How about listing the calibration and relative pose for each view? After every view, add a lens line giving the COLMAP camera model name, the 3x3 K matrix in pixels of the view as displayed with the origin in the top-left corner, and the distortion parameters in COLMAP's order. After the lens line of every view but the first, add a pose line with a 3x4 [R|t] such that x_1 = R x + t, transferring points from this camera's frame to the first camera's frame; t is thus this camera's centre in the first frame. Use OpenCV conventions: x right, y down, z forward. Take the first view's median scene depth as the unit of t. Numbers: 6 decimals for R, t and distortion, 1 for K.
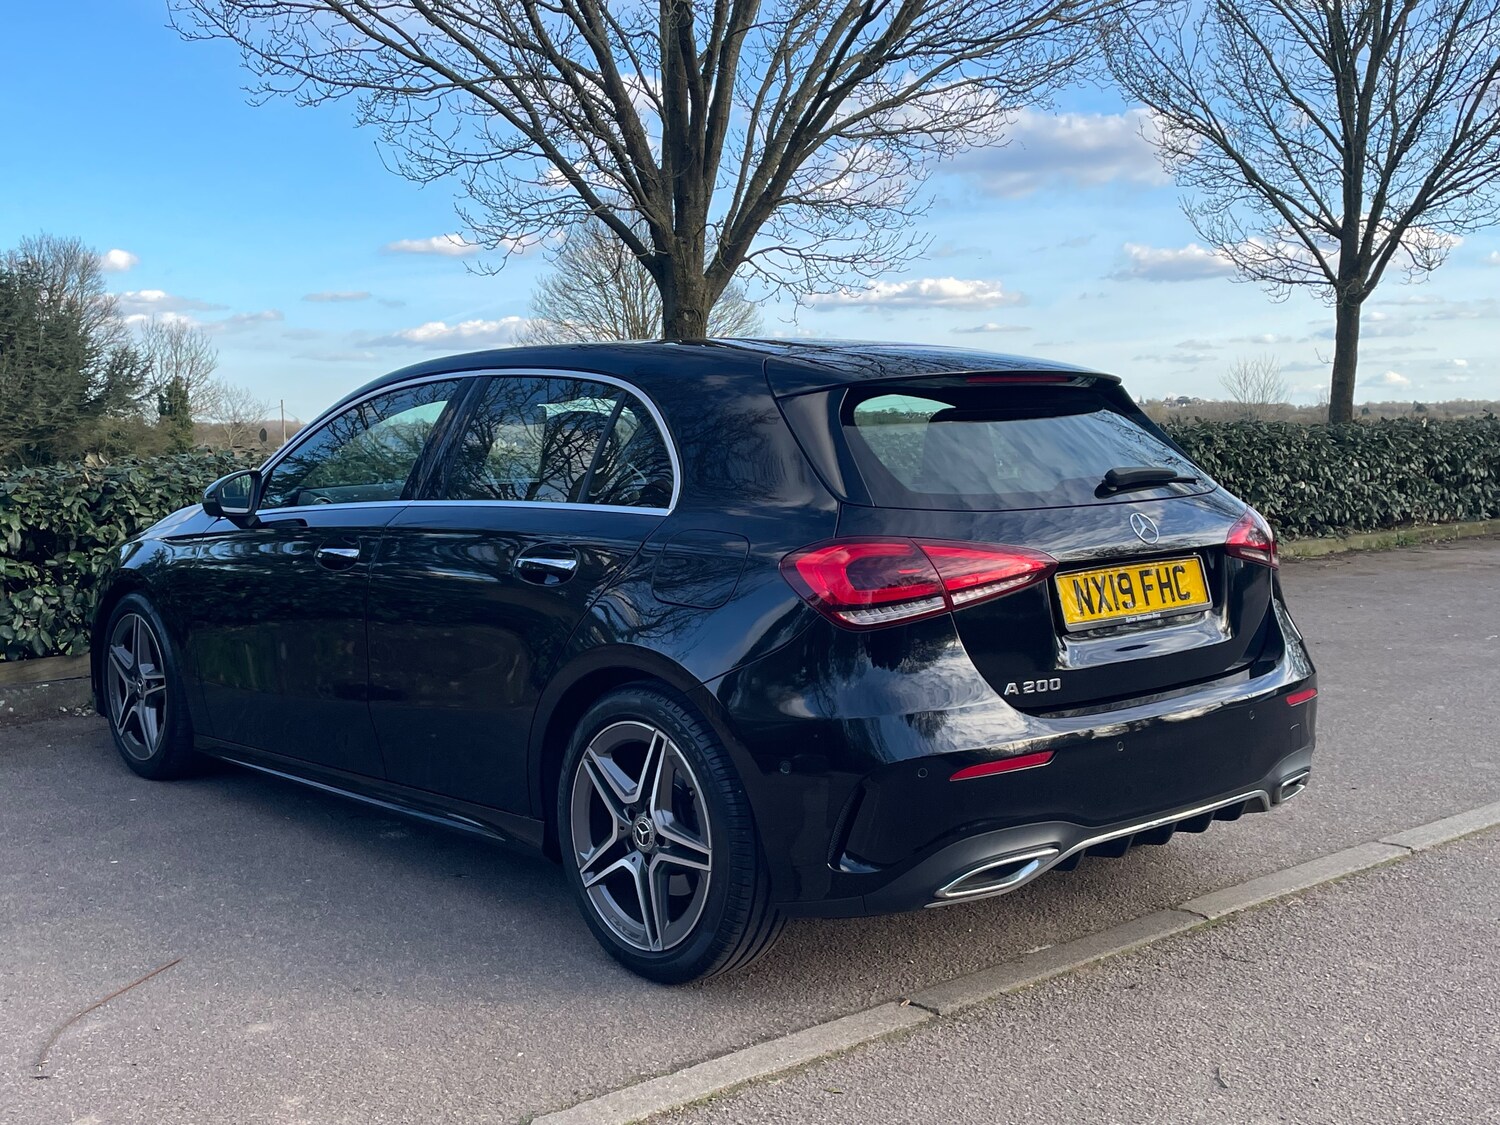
lens RADIAL K [[1654.2, 0, 742.0], [0, 1654.2, 582.5], [0, 0, 1]] dist [0.076191, 0.000000]
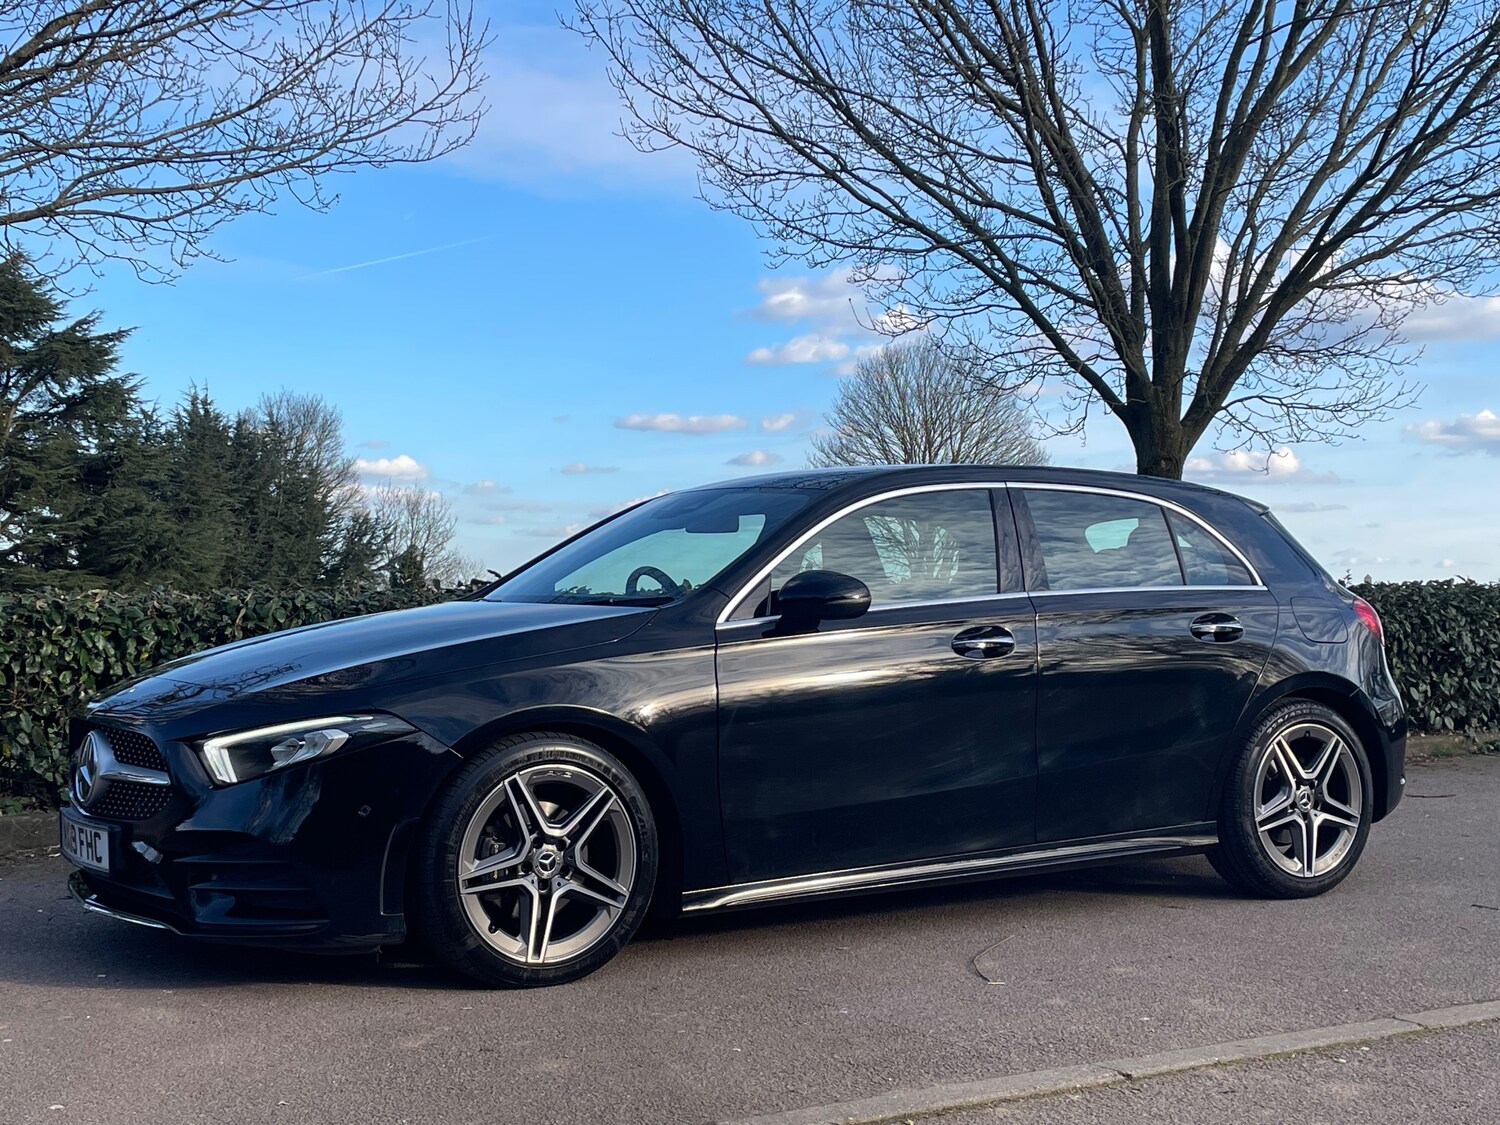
lens RADIAL K [[1944.9, 0, 770.1], [0, 1944.9, 595.5], [0, 0, 1]] dist [0.087847, 0.000000]
pose [[0.991933, 0.015888, -0.125766, -0.118659], [-0.028644, 0.994547, -0.100278, 0.043056], [0.123487, 0.103071, 0.986979, -0.183902]]
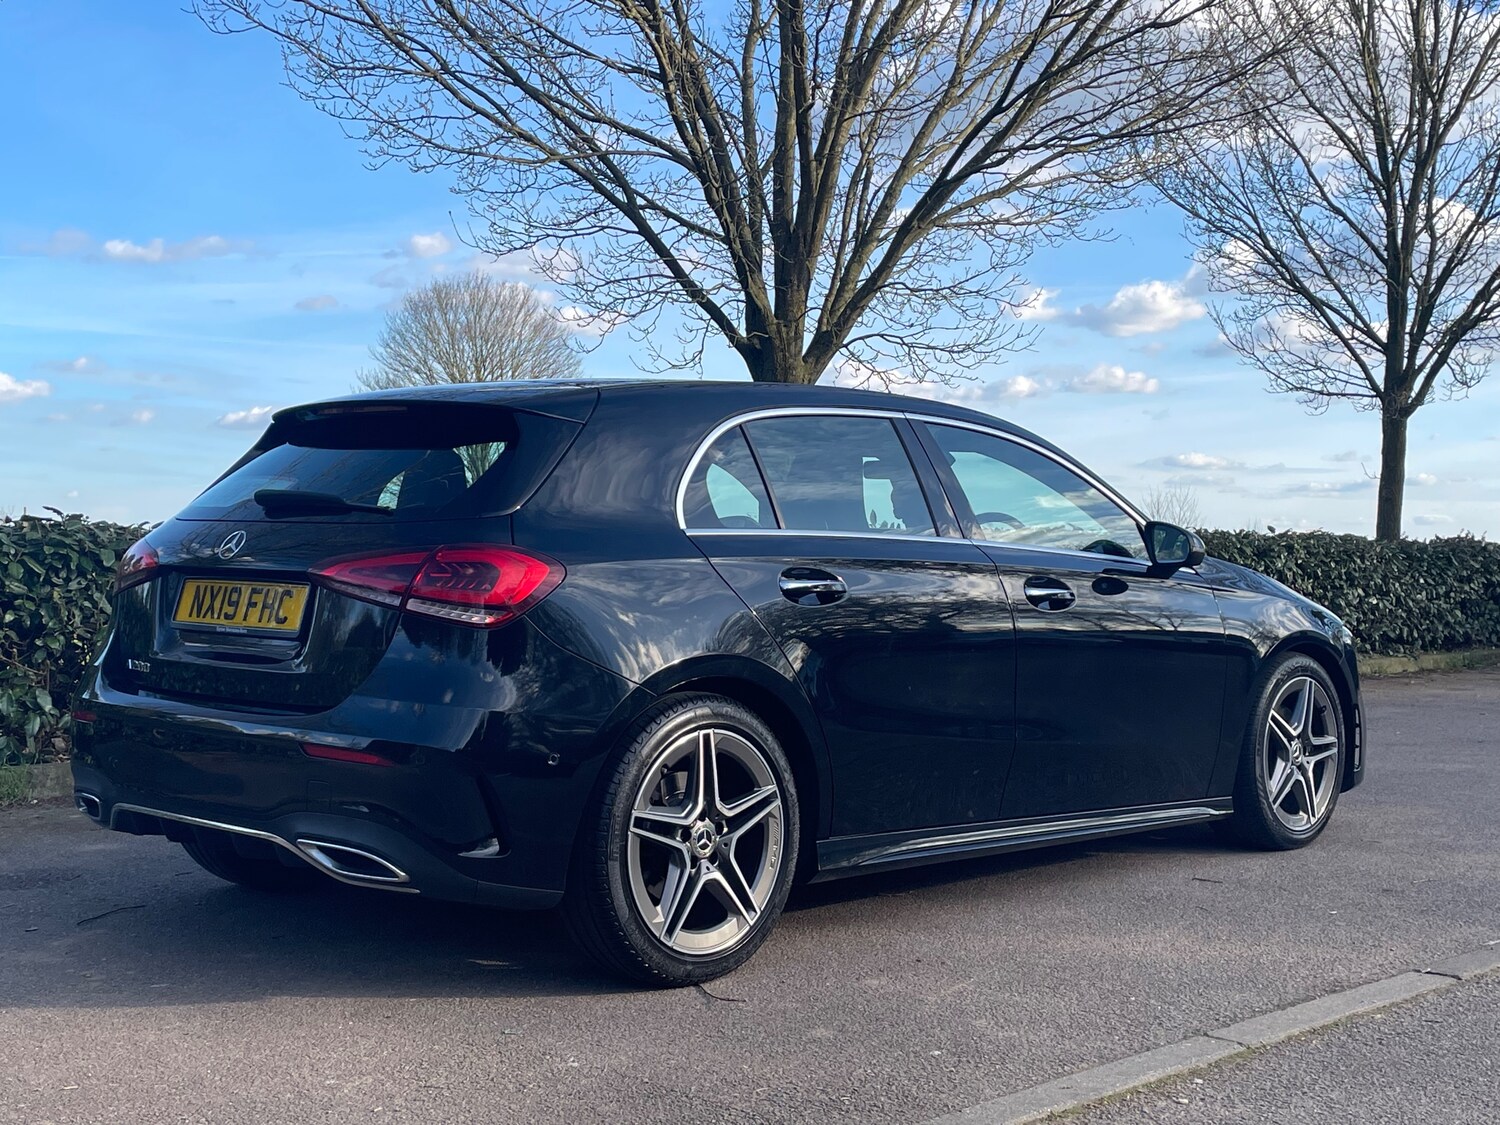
lens RADIAL K [[1944.9, 0, 752.1], [0, 1944.9, 551.6], [0, 0, 1]] dist [0.087847, 0.000000]
pose [[0.994875, 0.023568, 0.098327, -0.159597], [-0.013991, 0.995188, -0.096975, 0.034152], [-0.100139, 0.095102, 0.990418, -0.100235]]
